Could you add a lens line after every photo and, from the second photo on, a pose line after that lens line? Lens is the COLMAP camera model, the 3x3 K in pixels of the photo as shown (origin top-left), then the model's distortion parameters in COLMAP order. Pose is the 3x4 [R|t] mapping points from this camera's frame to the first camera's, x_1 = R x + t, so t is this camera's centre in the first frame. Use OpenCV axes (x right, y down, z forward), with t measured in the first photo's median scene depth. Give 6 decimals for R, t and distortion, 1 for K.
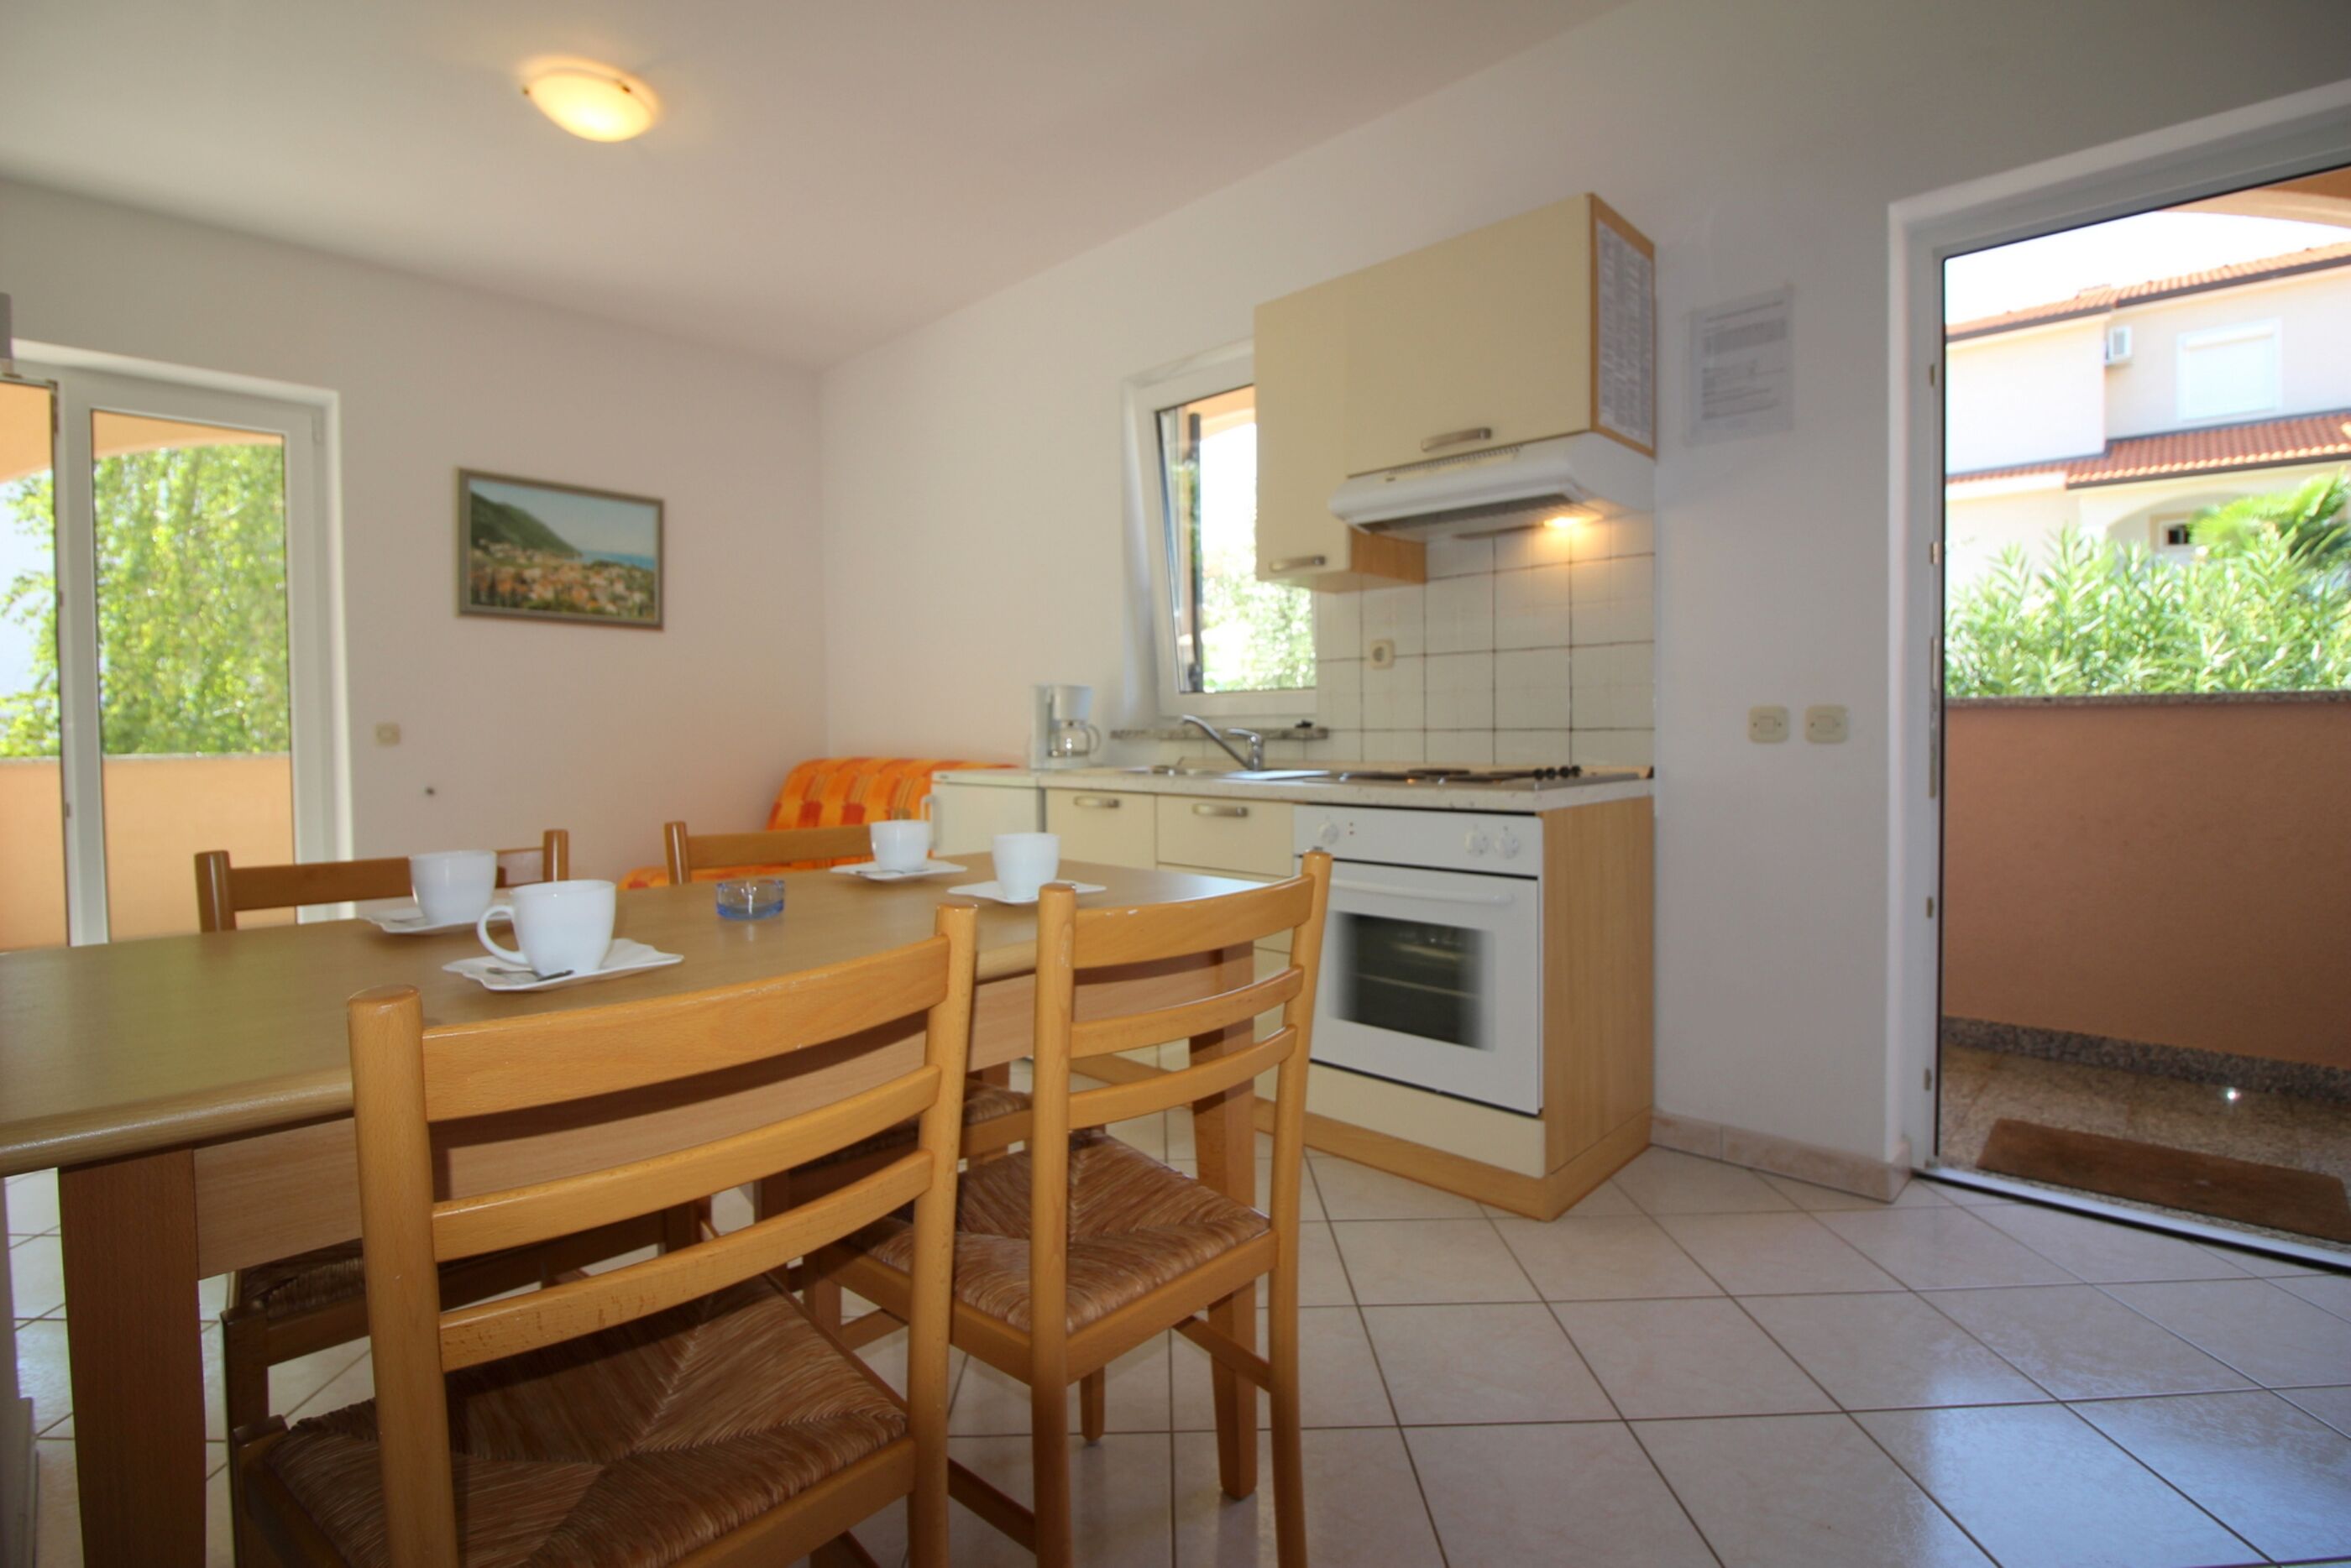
lens RADIAL K [[1111.5, 0, 1174.4], [0, 1111.5, 753.2], [0, 0, 1]] dist [-0.003798, -0.012418]
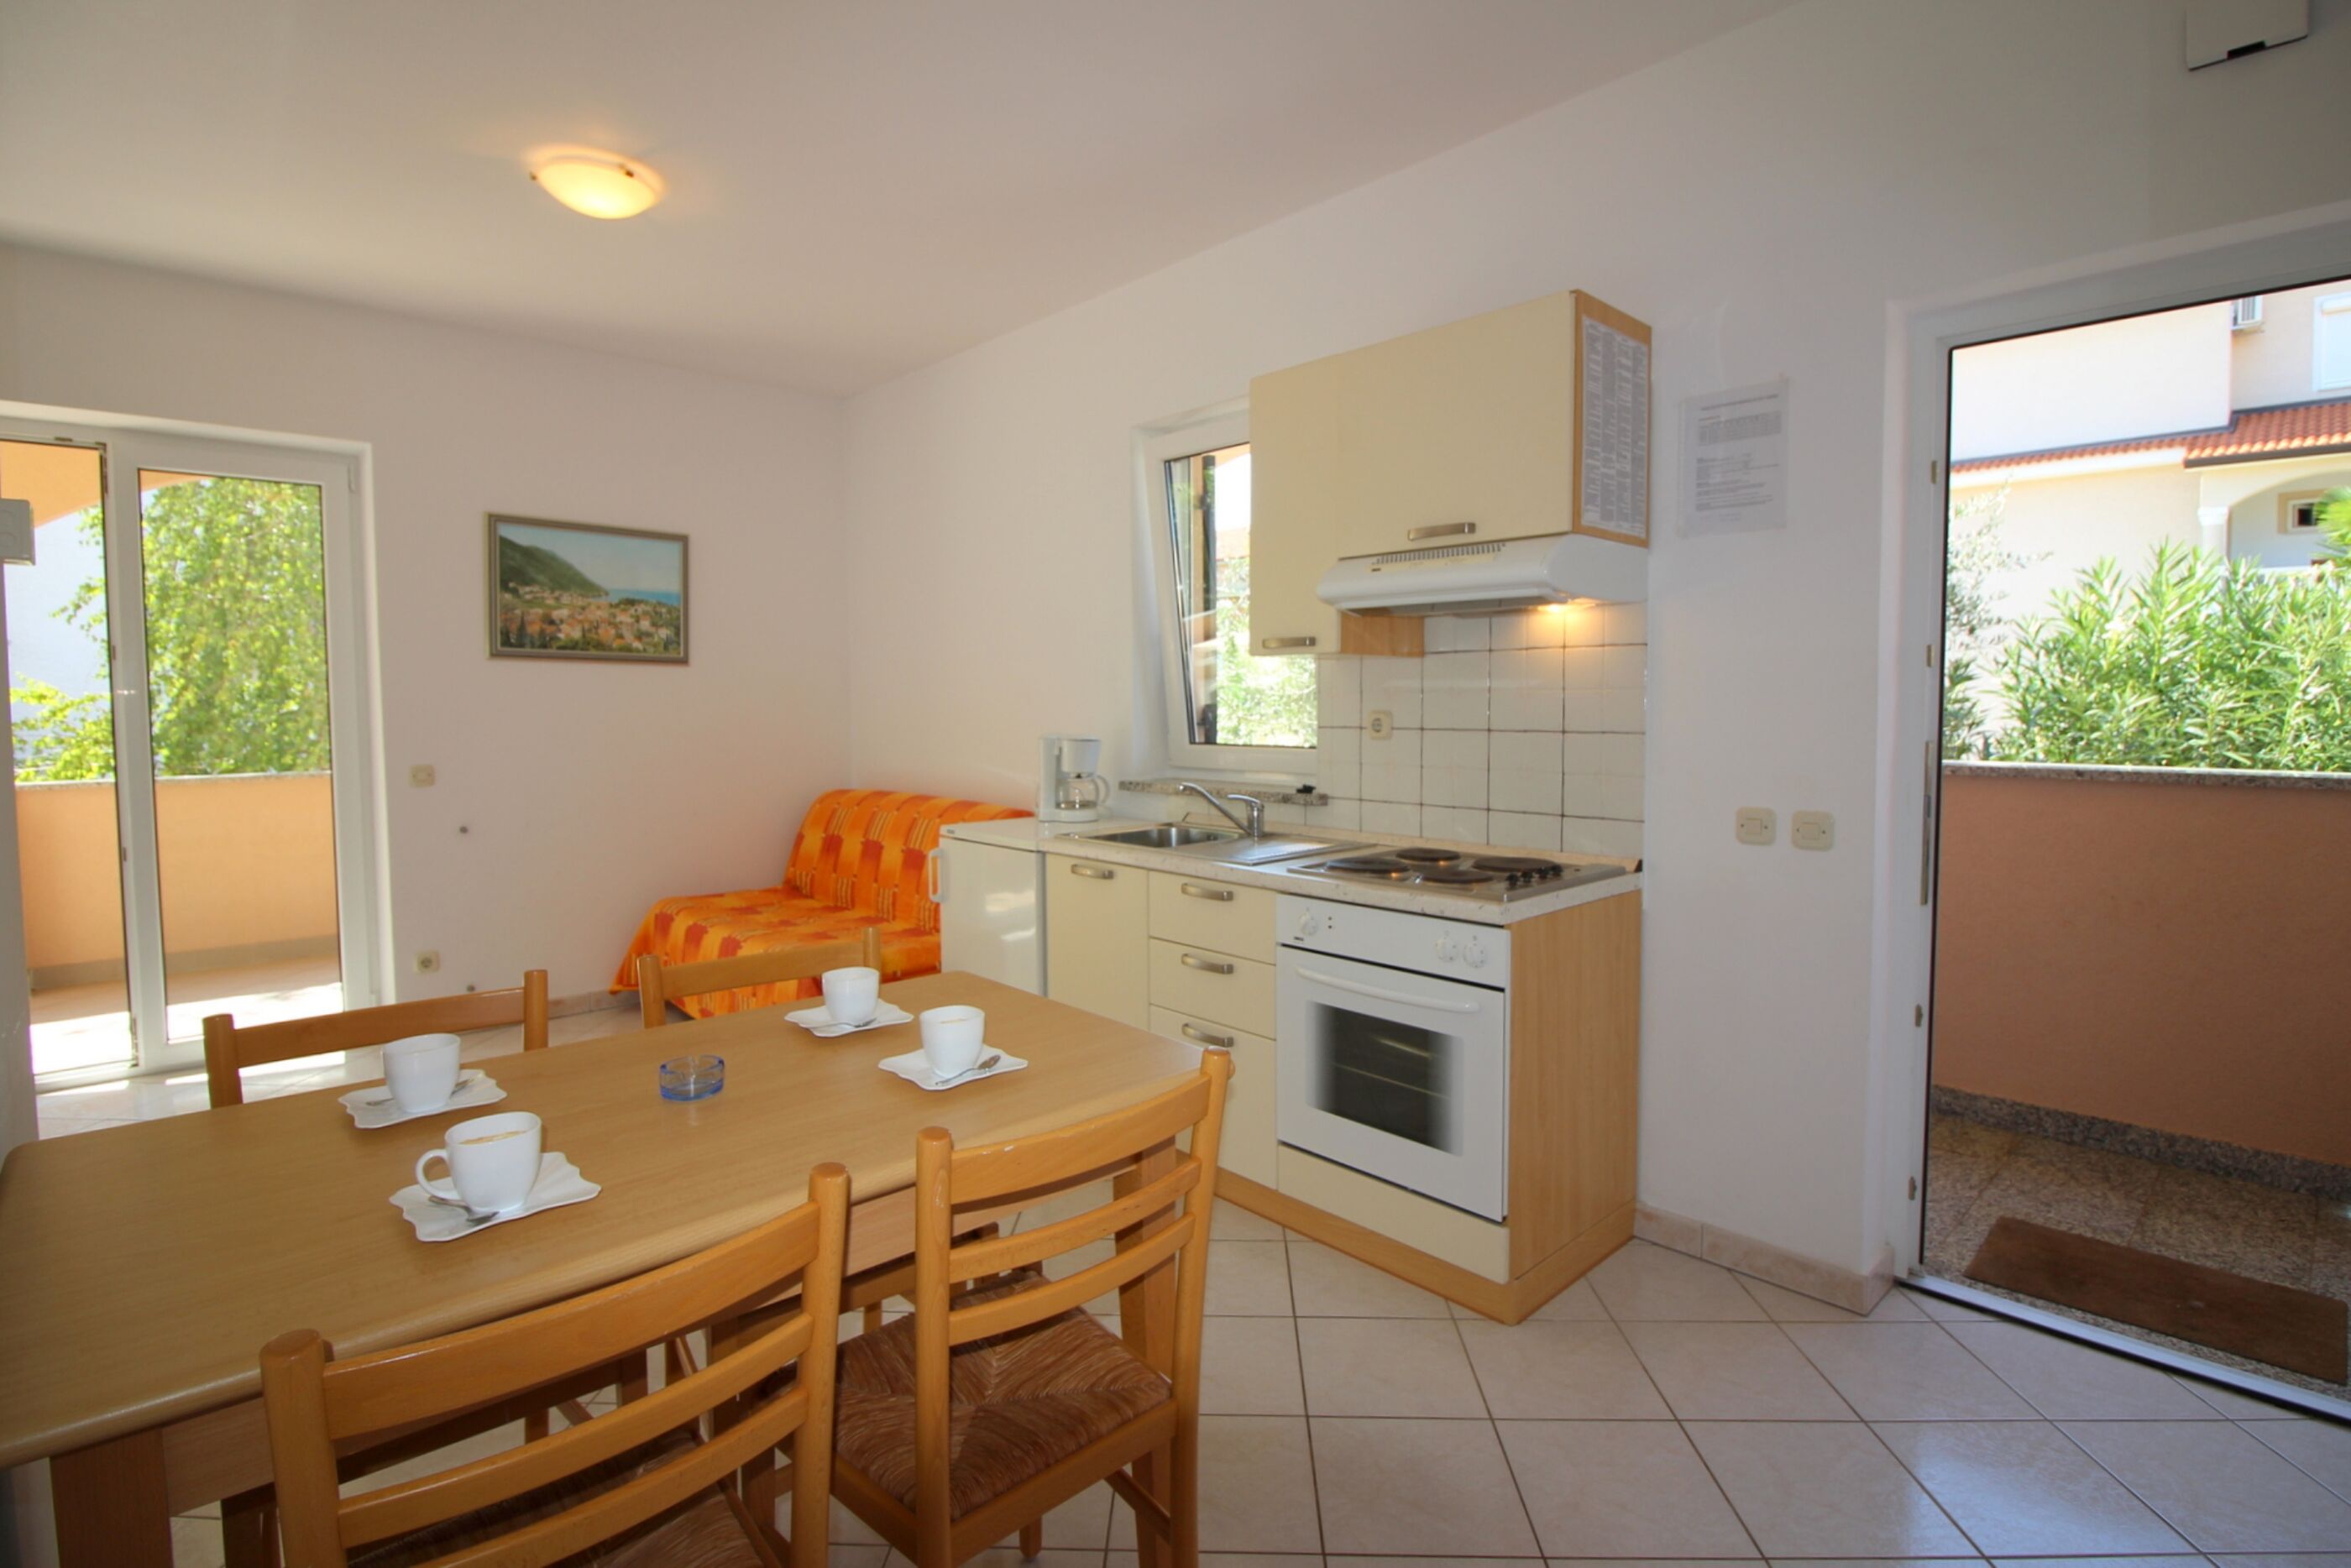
lens RADIAL K [[1145.5, 0, 1176.6], [0, 1145.5, 751.9], [0, 0, 1]] dist [-0.003531, -0.012506]
pose [[0.998539, 0.007727, -0.053488, 0.062154], [-0.006349, 0.999644, 0.025900, -0.093448], [0.053669, -0.025523, 0.998233, -0.031607]]
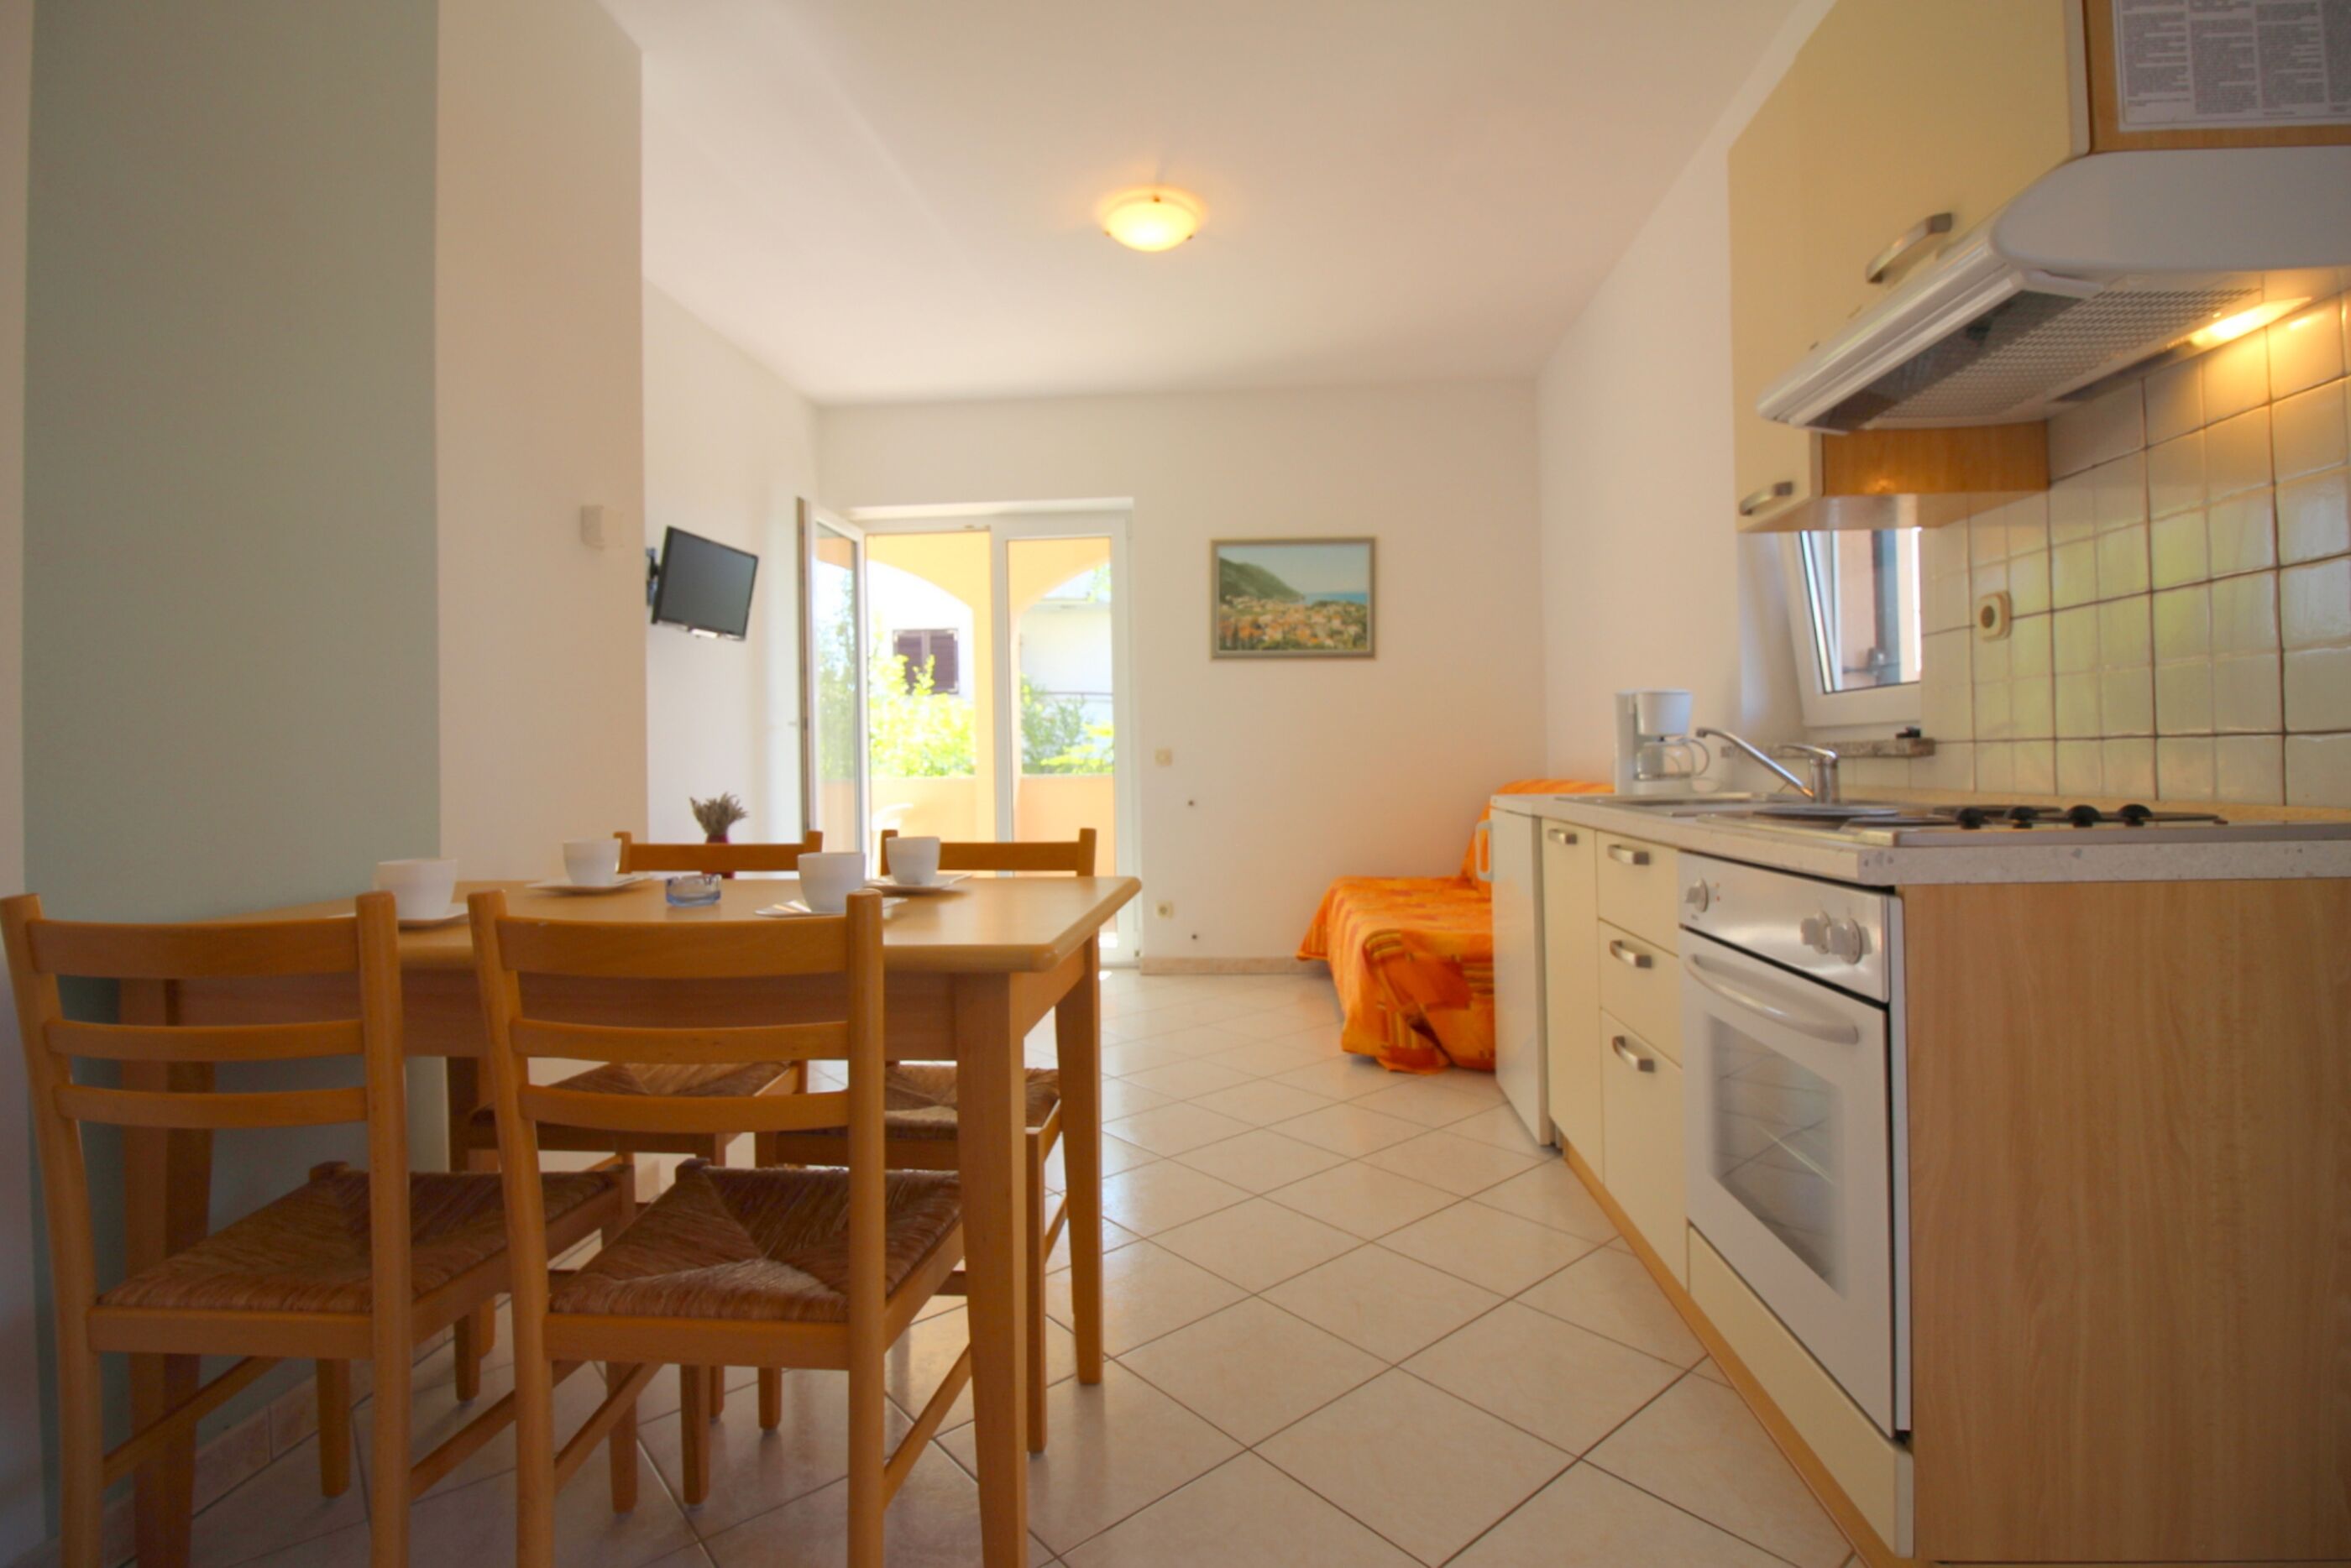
lens RADIAL K [[1111.5, 0, 1174.4], [0, 1111.5, 753.2], [0, 0, 1]] dist [-0.003798, -0.012418]
pose [[0.622022, -0.009407, -0.782943, 0.394152], [-0.005231, 0.999856, -0.016169, -0.001558], [0.782983, 0.014153, 0.621883, 0.279214]]
